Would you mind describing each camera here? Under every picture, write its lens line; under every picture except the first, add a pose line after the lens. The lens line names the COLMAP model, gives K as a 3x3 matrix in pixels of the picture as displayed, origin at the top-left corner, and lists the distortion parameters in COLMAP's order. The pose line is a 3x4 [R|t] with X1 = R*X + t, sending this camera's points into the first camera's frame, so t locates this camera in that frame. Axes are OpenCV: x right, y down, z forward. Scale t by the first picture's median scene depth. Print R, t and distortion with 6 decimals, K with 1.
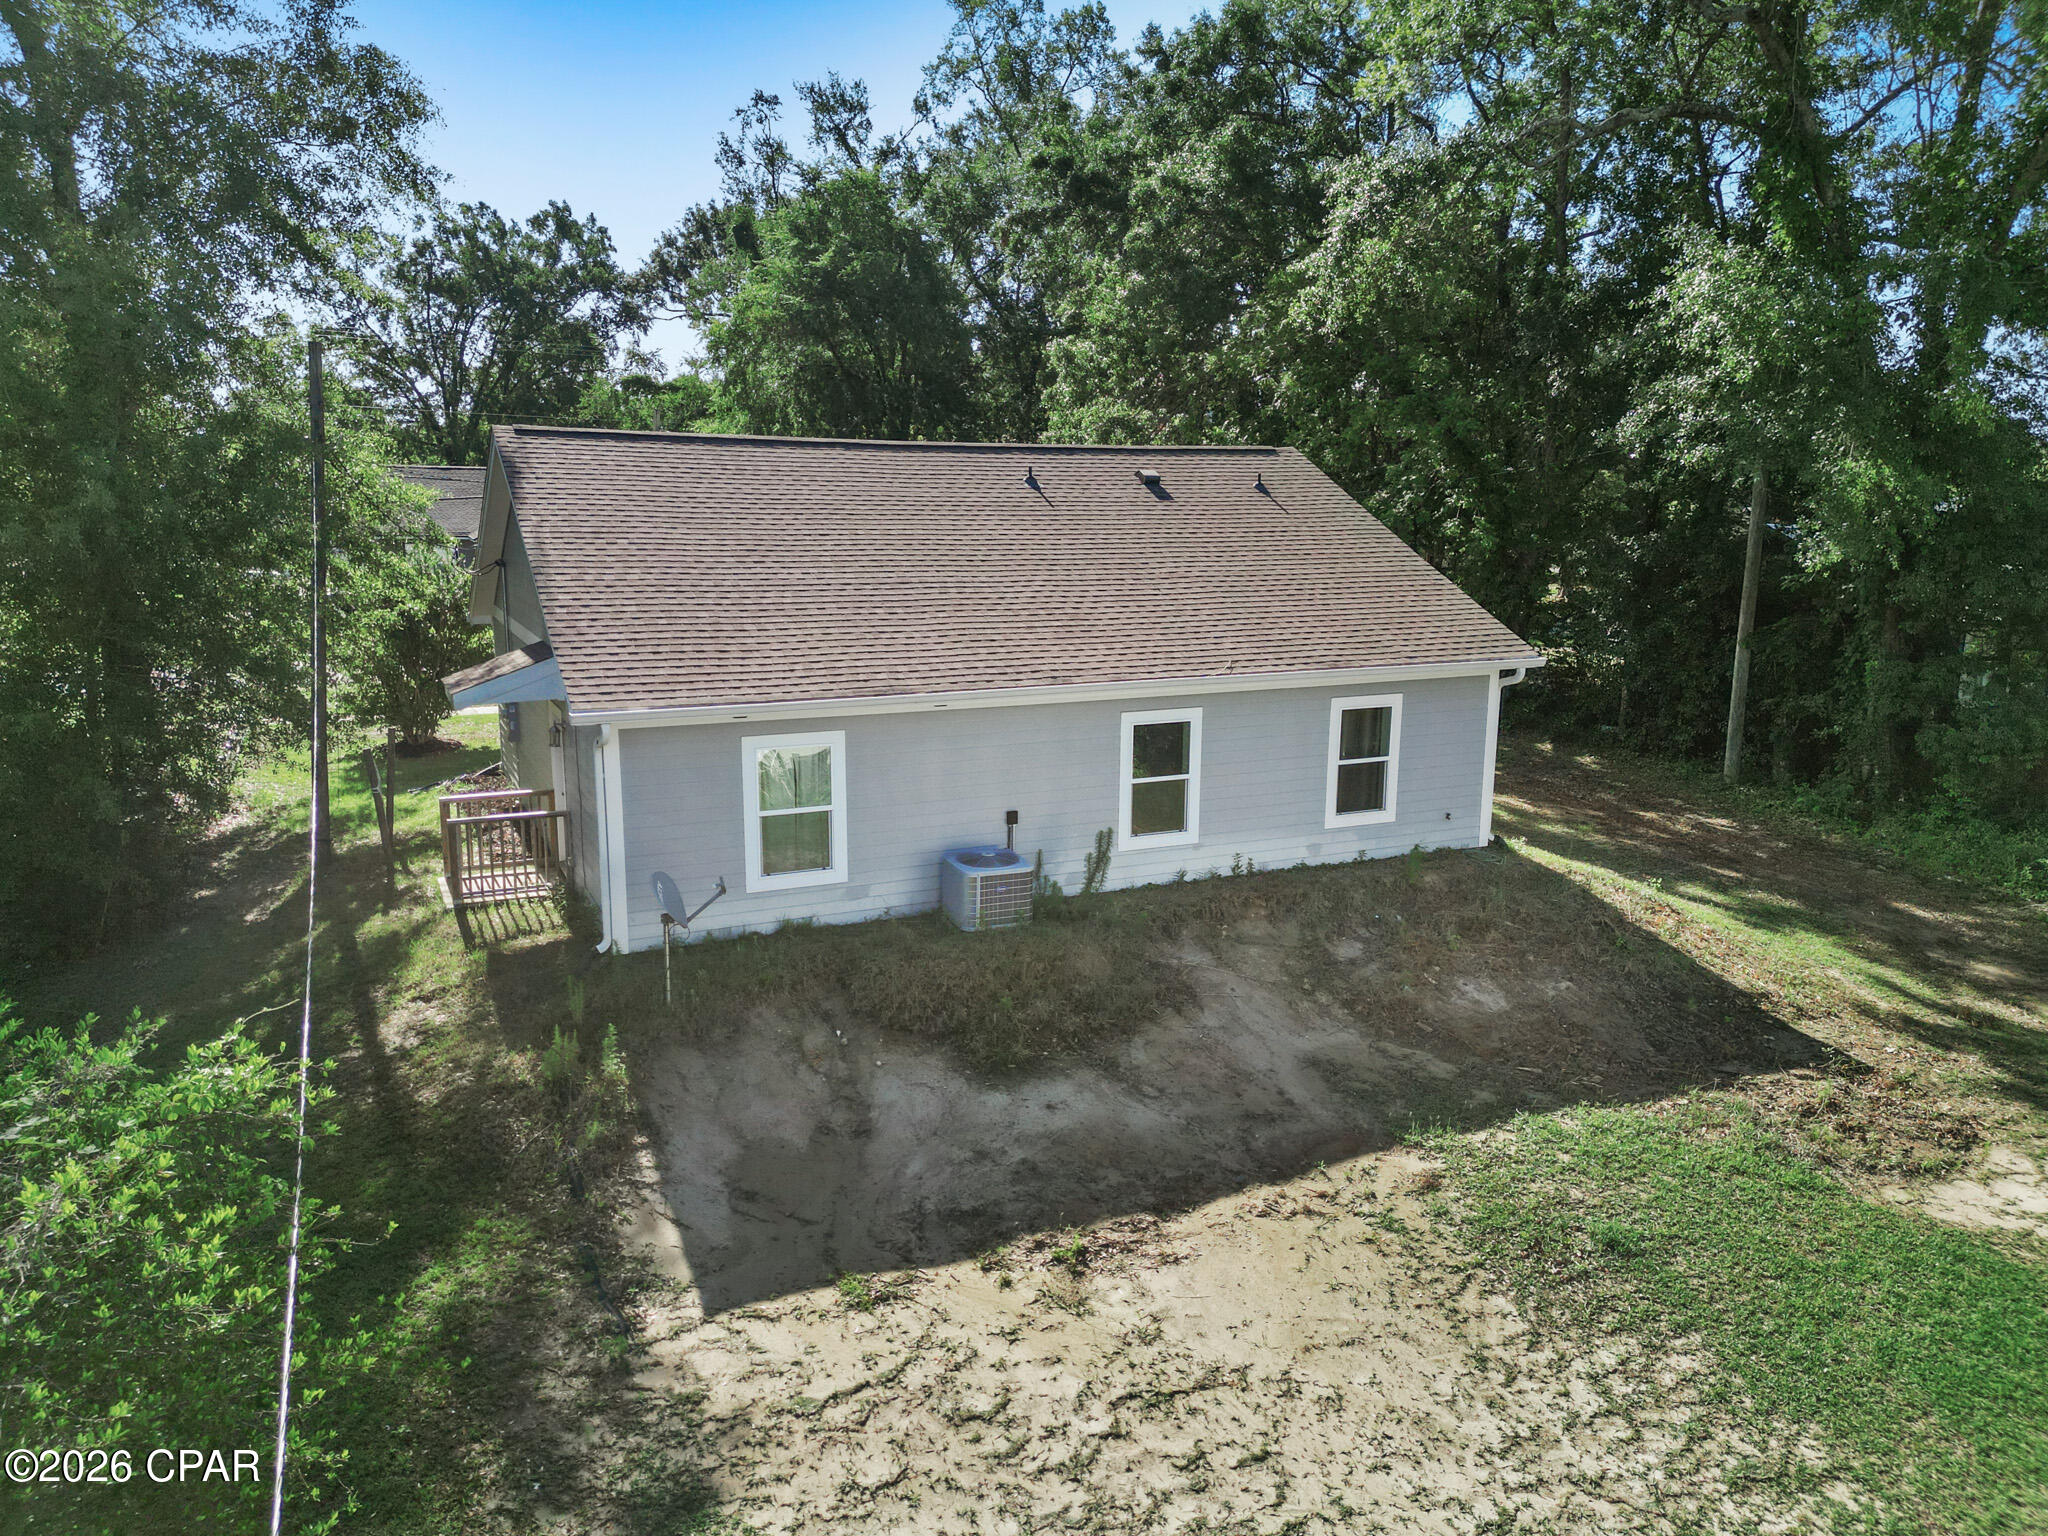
lens RADIAL K [[1442.6, 0, 1036.1], [0, 1442.6, 759.5], [0, 0, 1]] dist [0.064653, -0.085204]
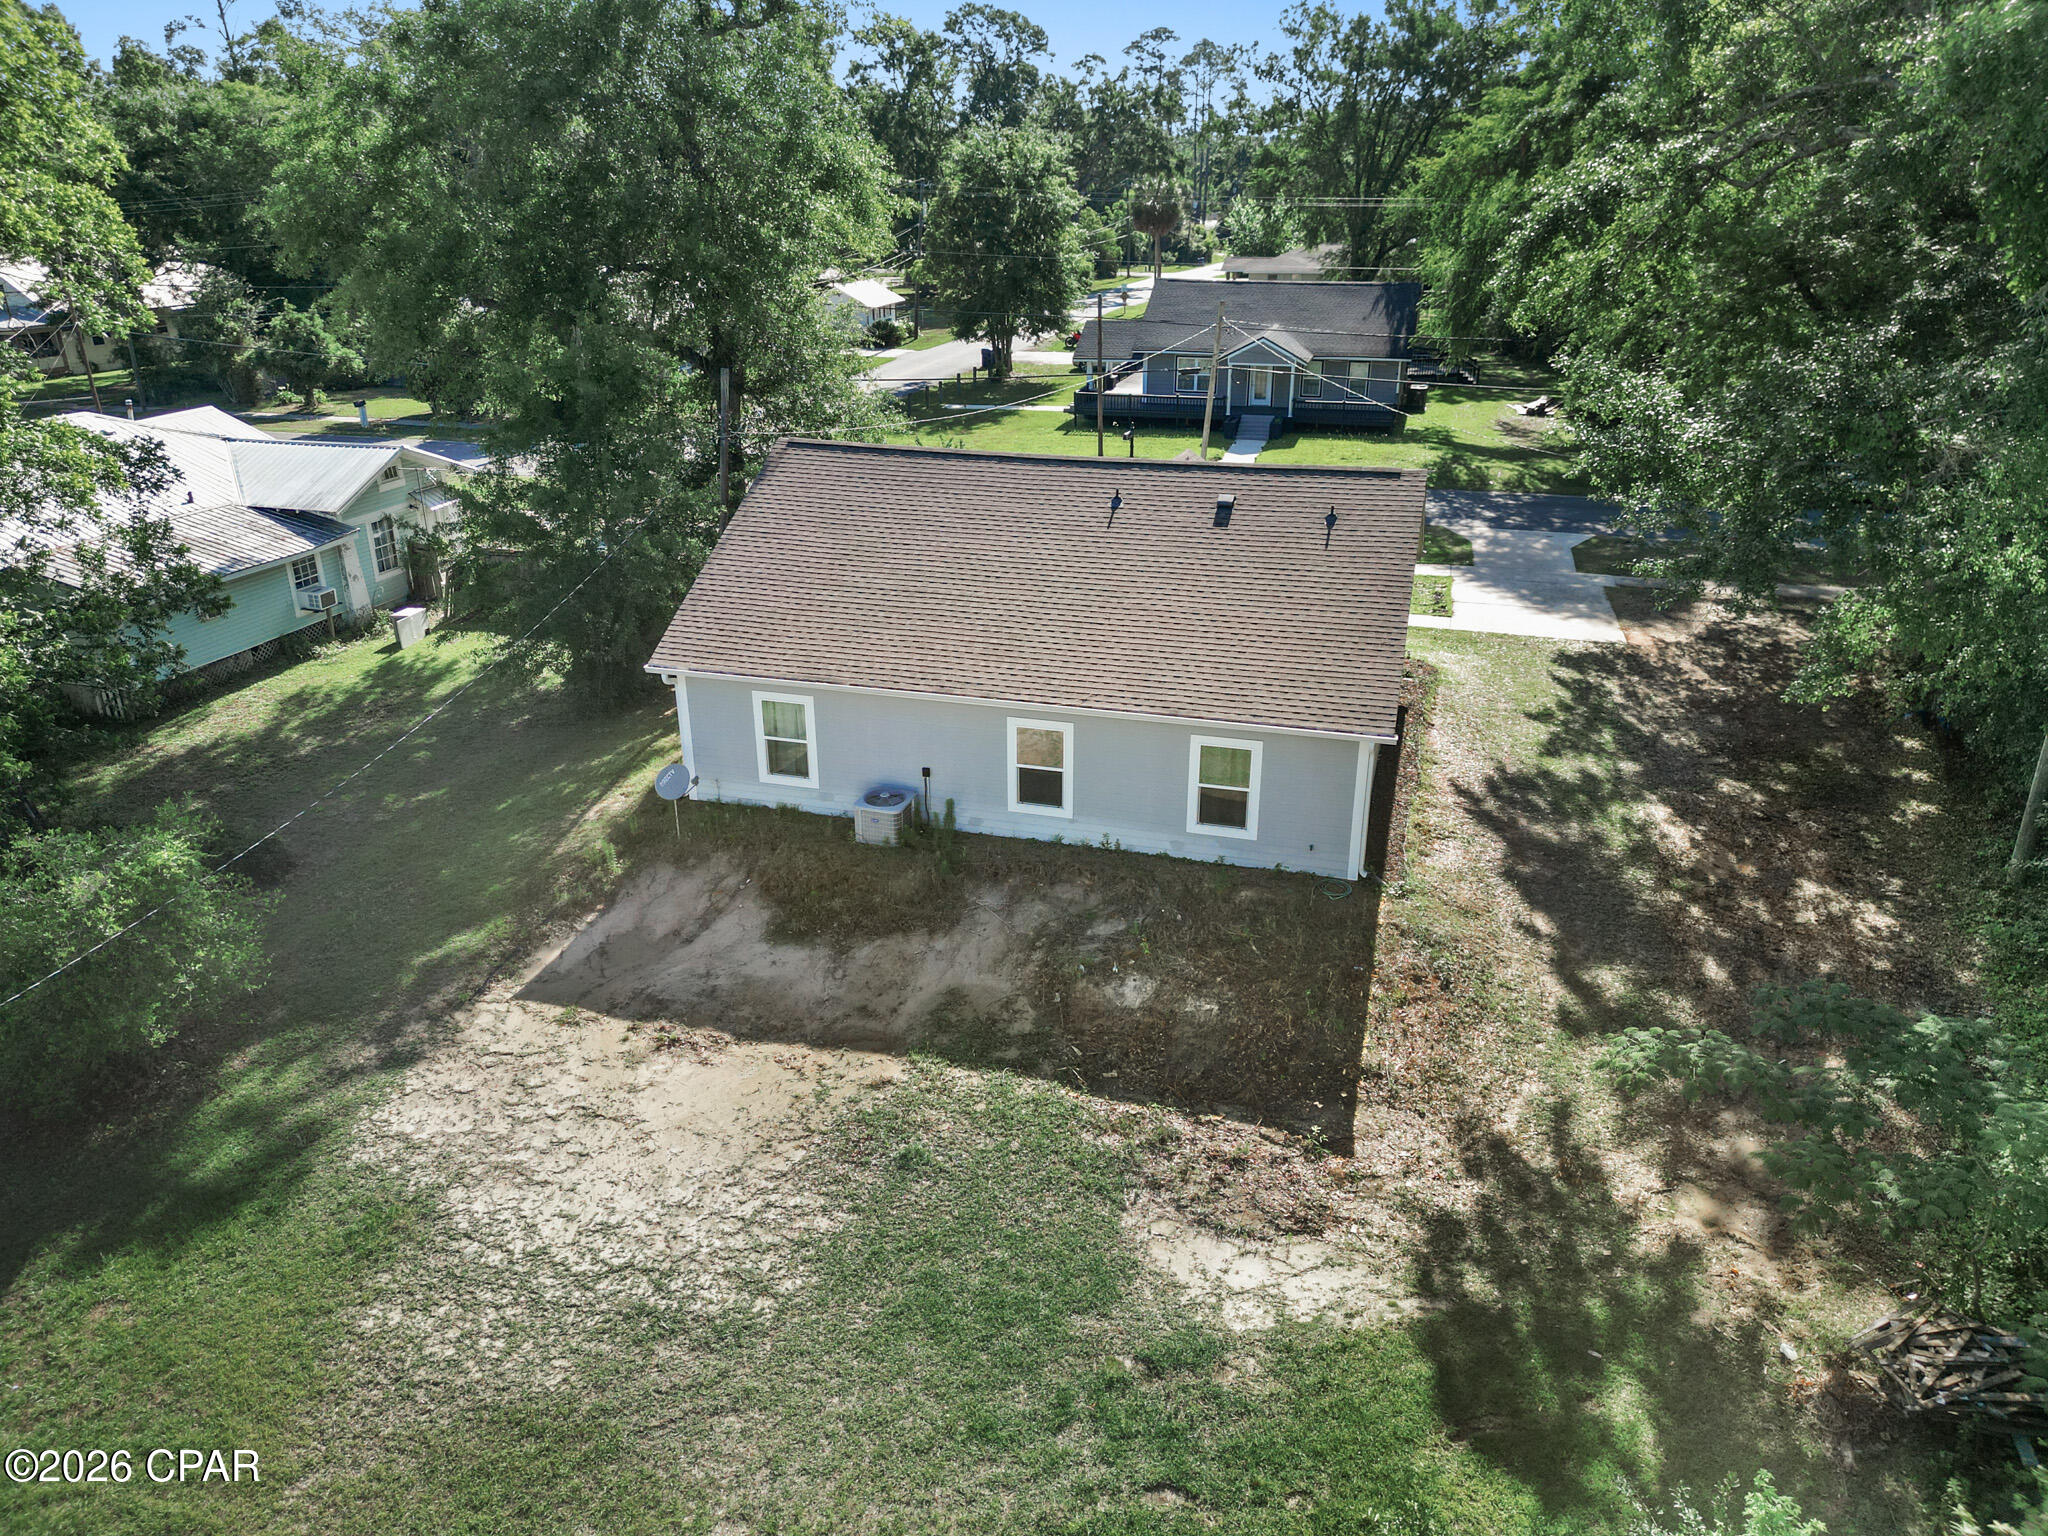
lens RADIAL K [[1442.6, 0, 1036.1], [0, 1442.6, 759.5], [0, 0, 1]] dist [0.064653, -0.085204]
pose [[0.752437, 0.240979, -0.612999, 1.148462], [-0.114634, 0.964378, 0.238400, -0.399229], [0.648612, -0.109110, 0.753258, -0.034543]]
